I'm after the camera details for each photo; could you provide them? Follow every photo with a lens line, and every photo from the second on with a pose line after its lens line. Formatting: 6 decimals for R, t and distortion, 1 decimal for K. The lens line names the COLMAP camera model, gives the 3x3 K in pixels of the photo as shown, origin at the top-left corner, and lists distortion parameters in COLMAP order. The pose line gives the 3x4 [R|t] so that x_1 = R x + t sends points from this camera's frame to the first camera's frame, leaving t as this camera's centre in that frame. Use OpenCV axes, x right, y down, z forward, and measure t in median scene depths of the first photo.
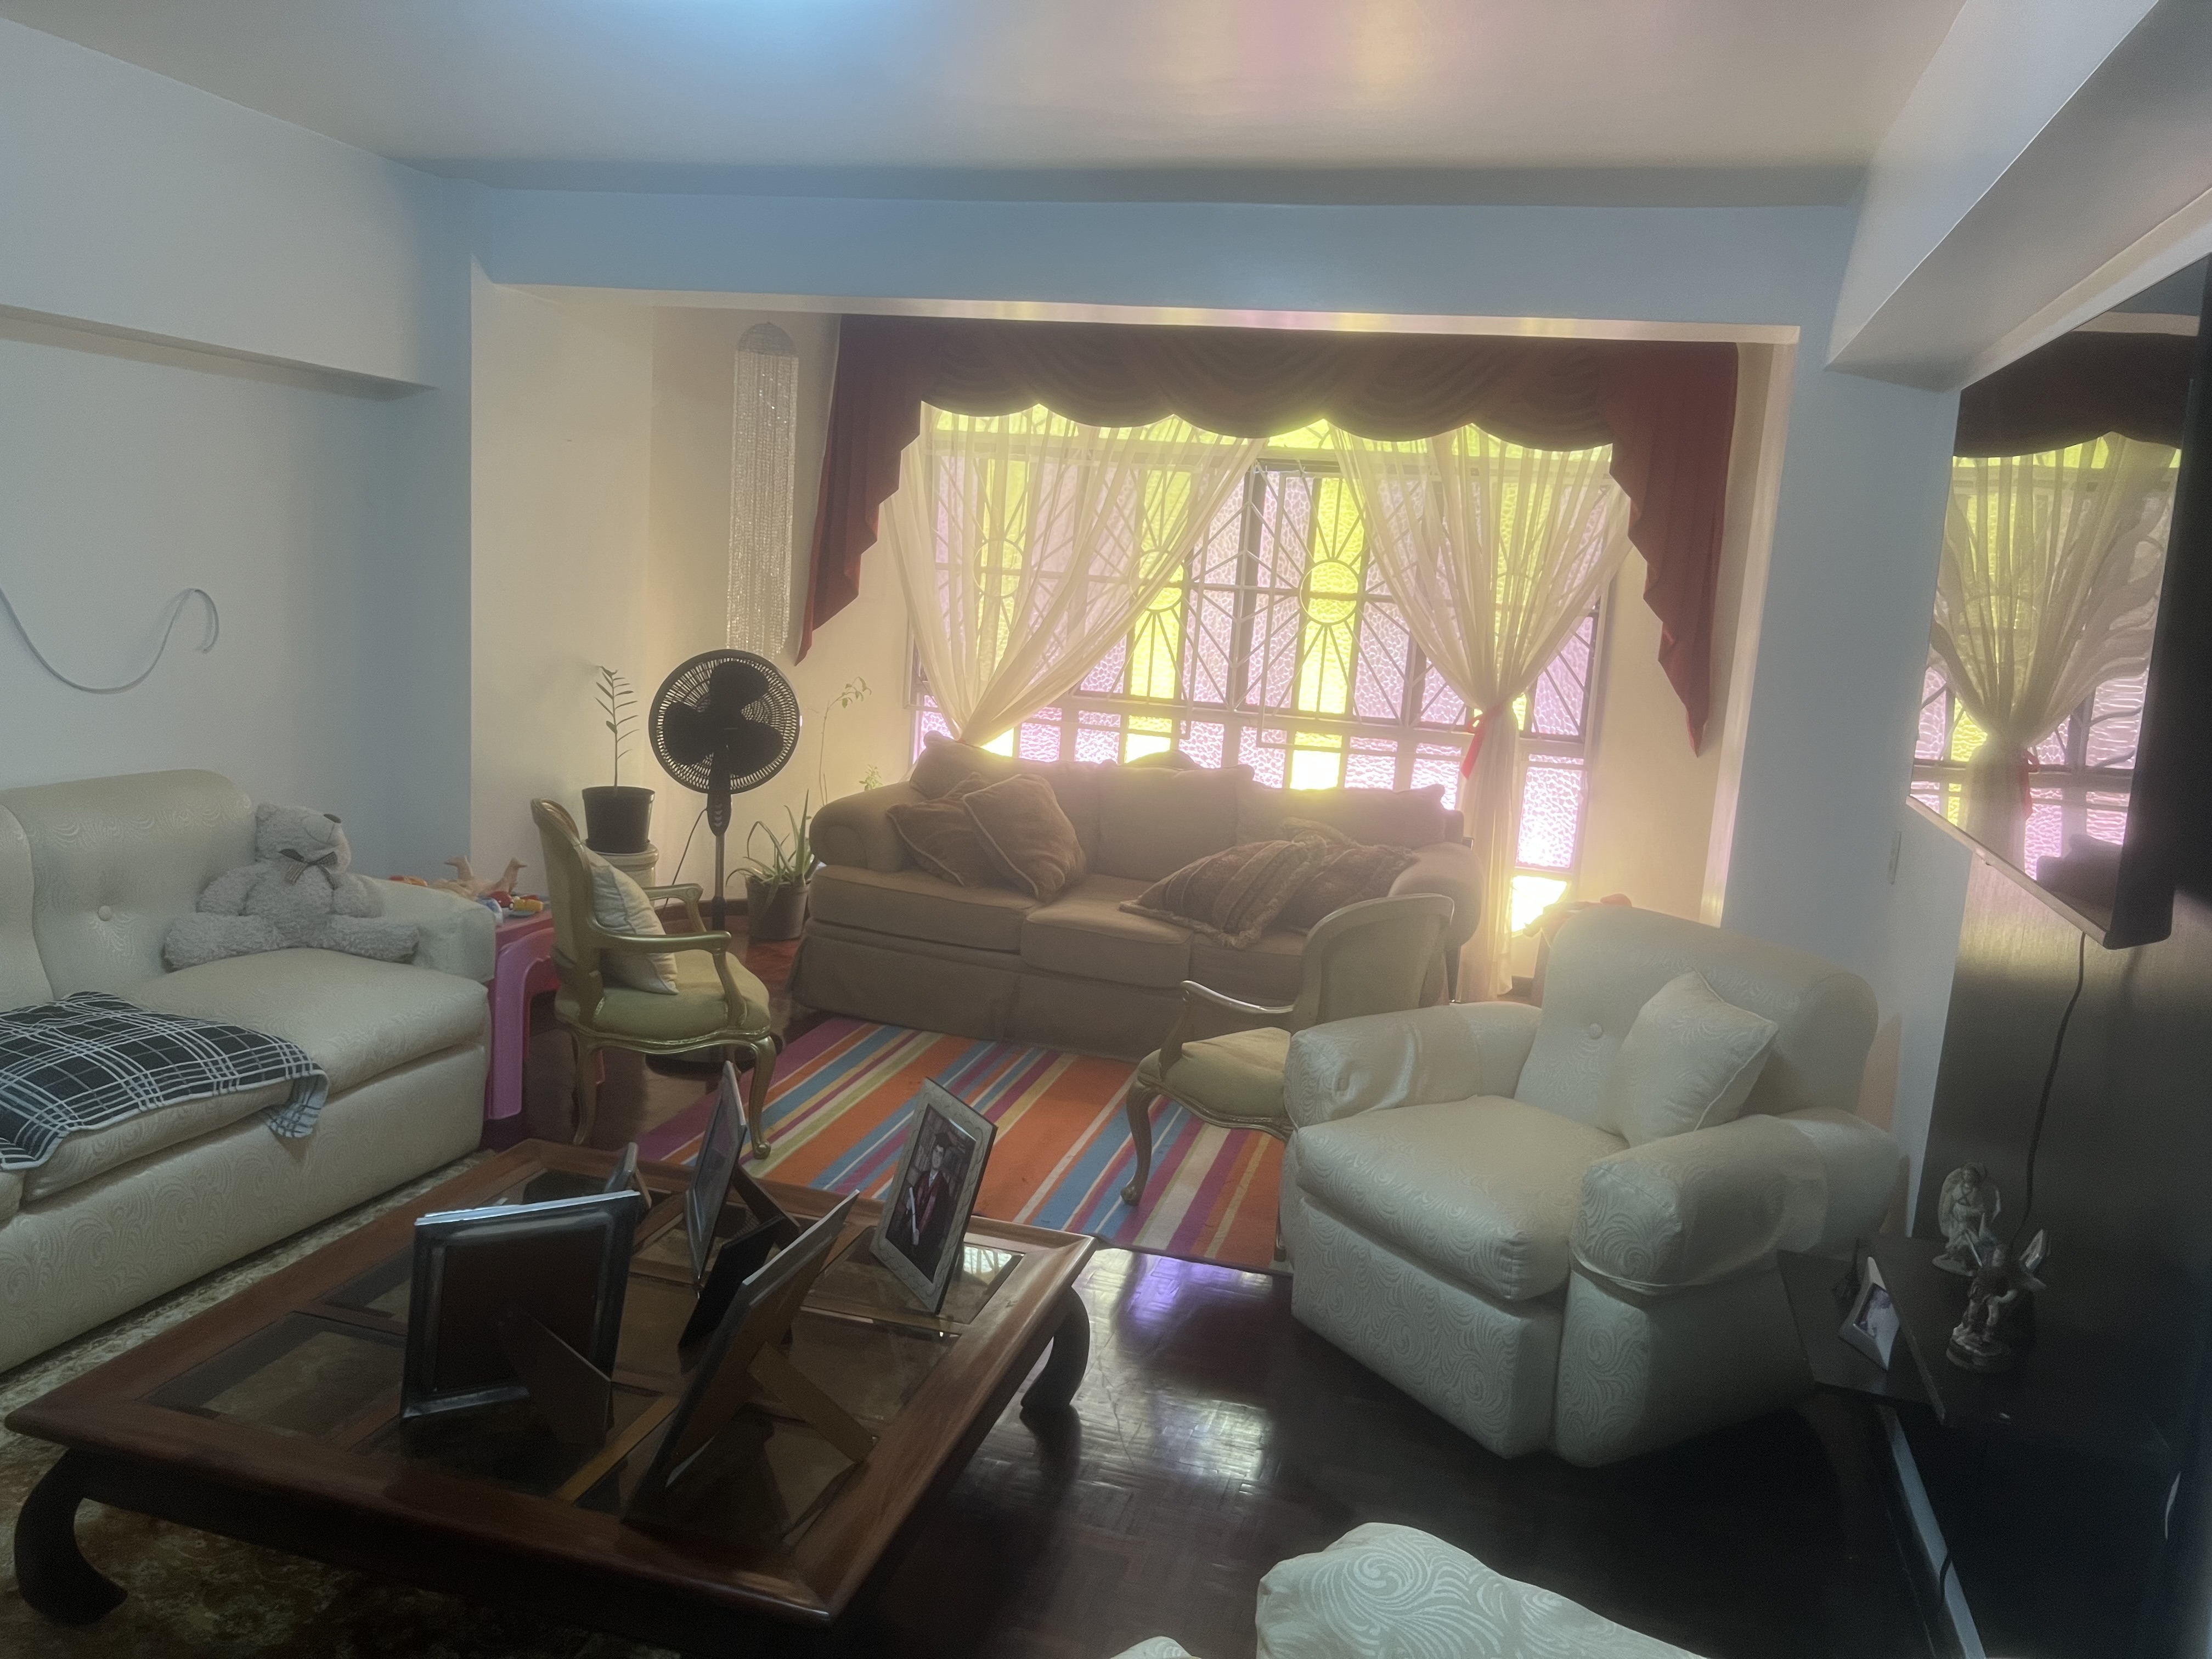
lens RADIAL K [[1616.1, 0, 1106.0], [0, 1616.1, 829.5], [0, 0, 1]] dist [0.035120, -0.208037]
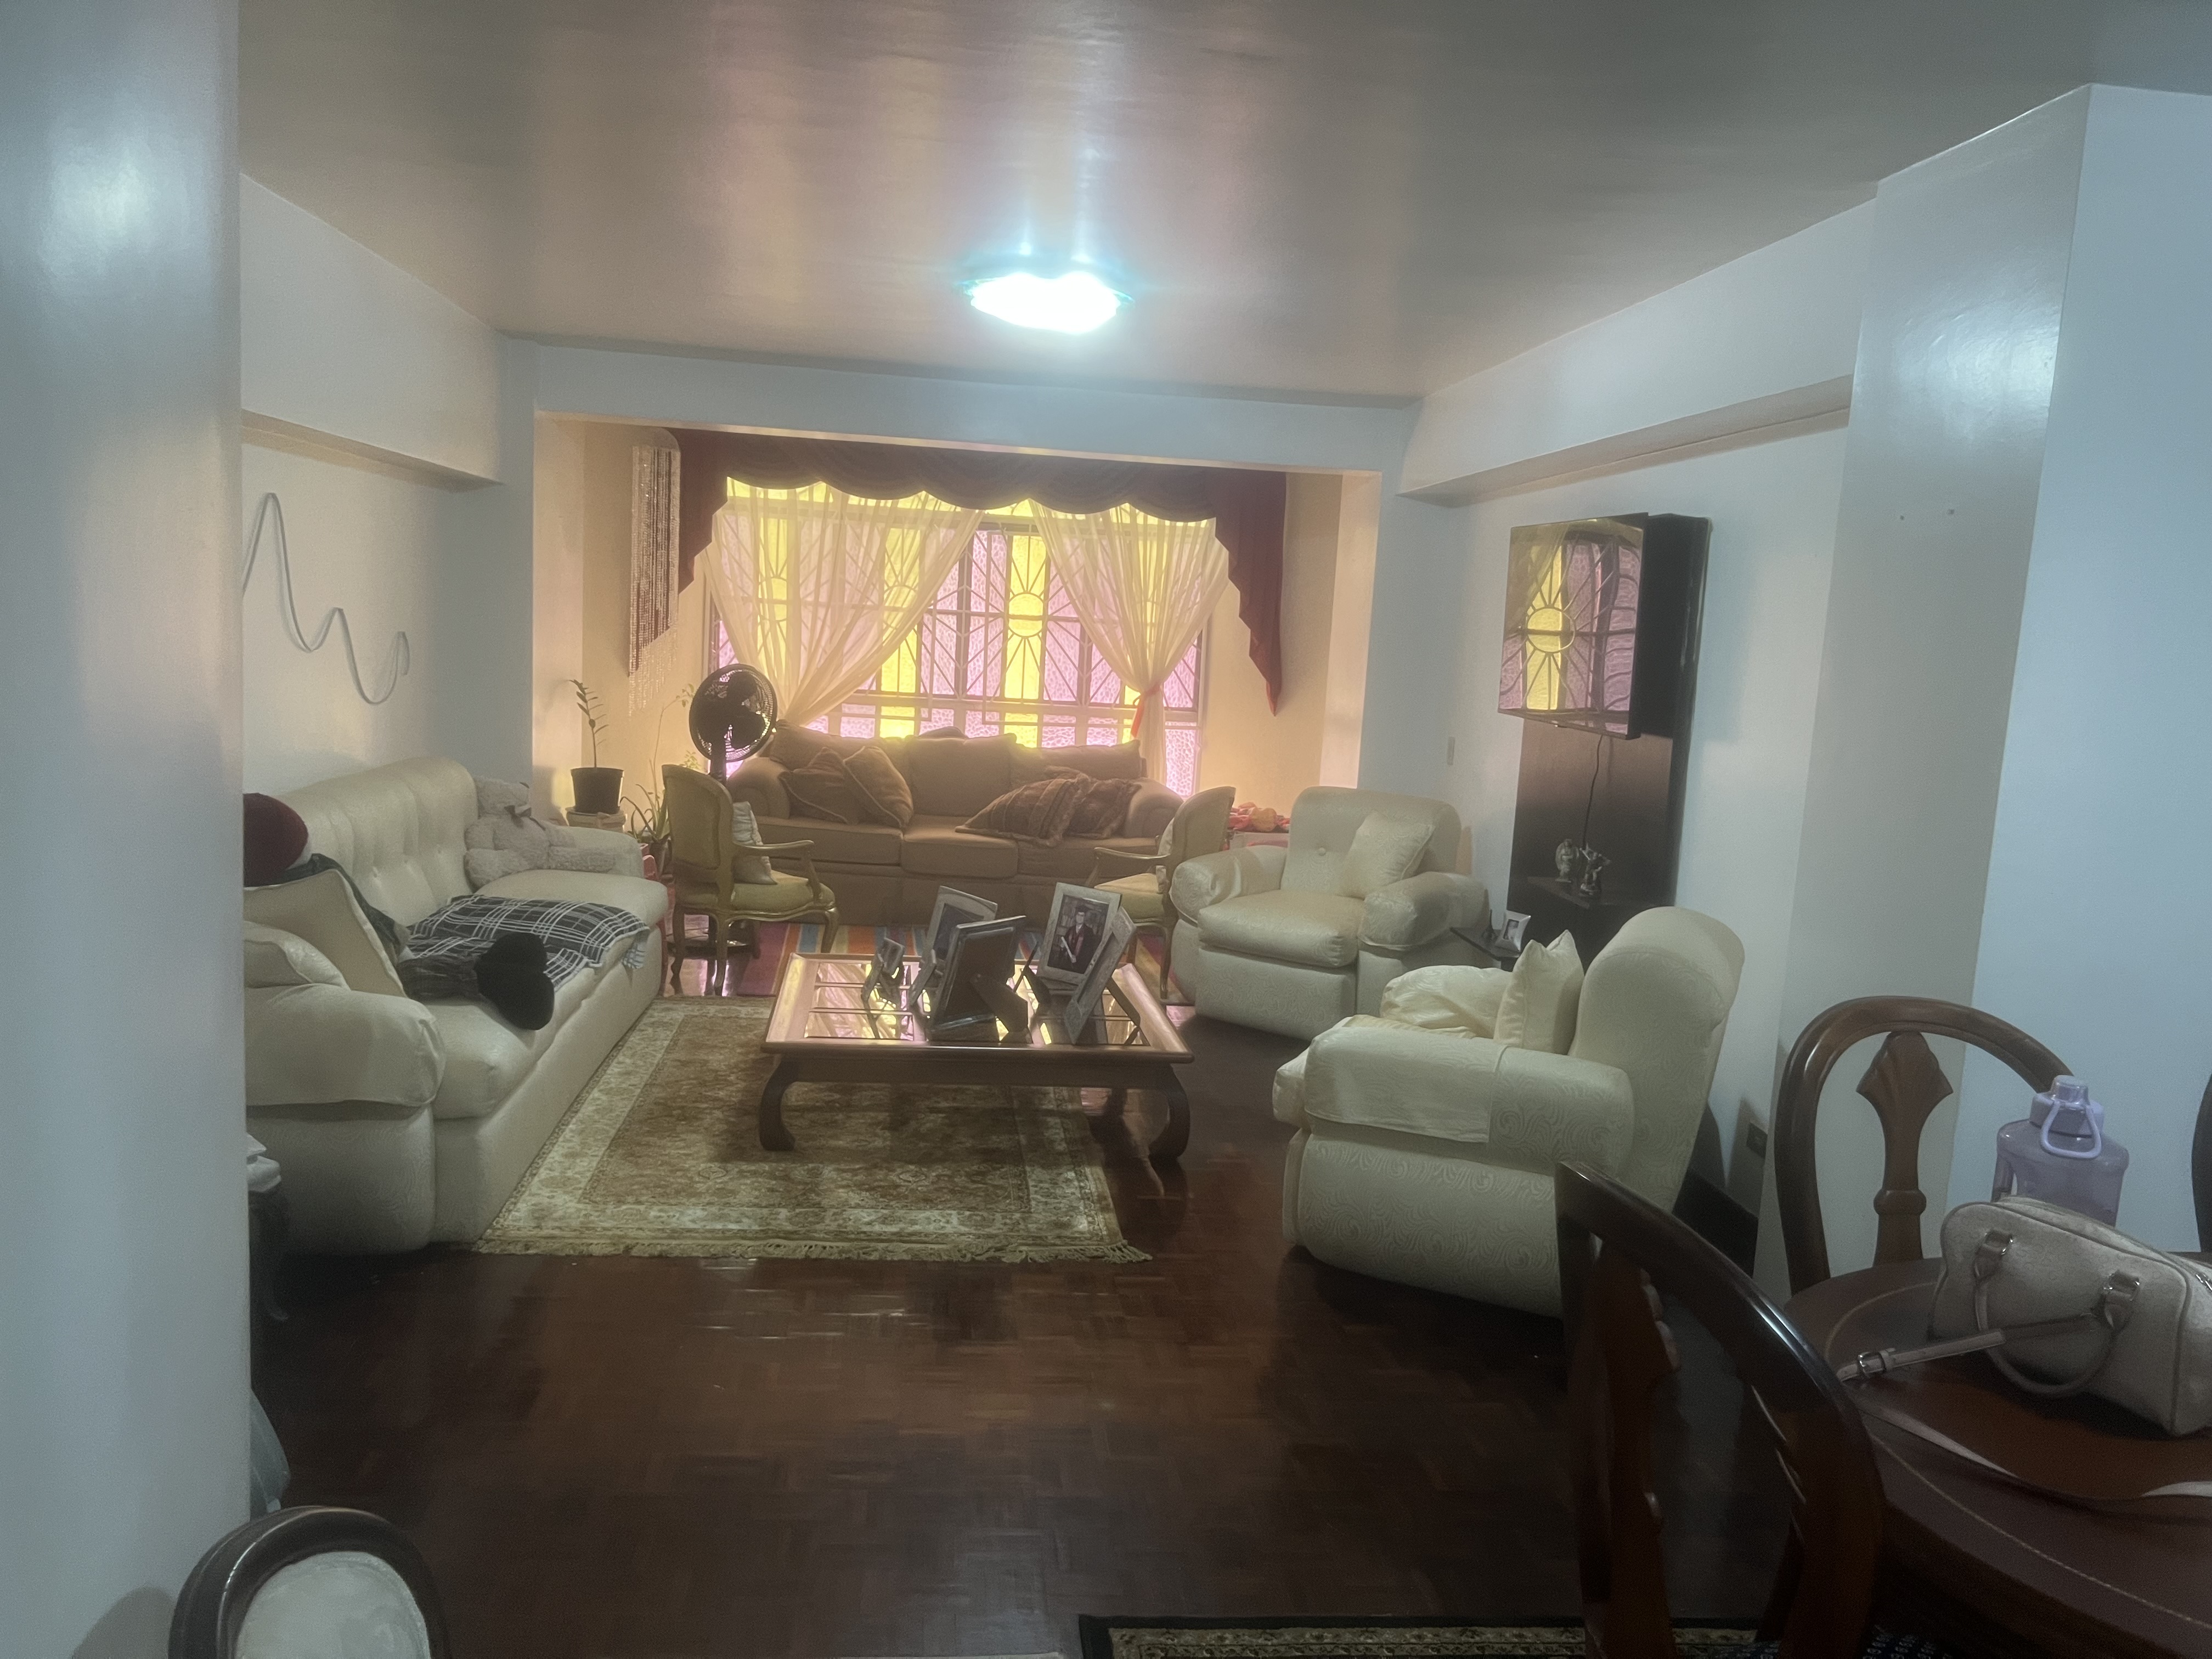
lens RADIAL K [[1616.1, 0, 1106.0], [0, 1616.1, 829.5], [0, 0, 1]] dist [0.035120, -0.208037]
pose [[0.924429, -0.064669, 0.375832, -0.357644], [0.065788, 0.997785, 0.009870, 0.035329], [-0.375638, 0.015601, 0.926635, -0.365923]]
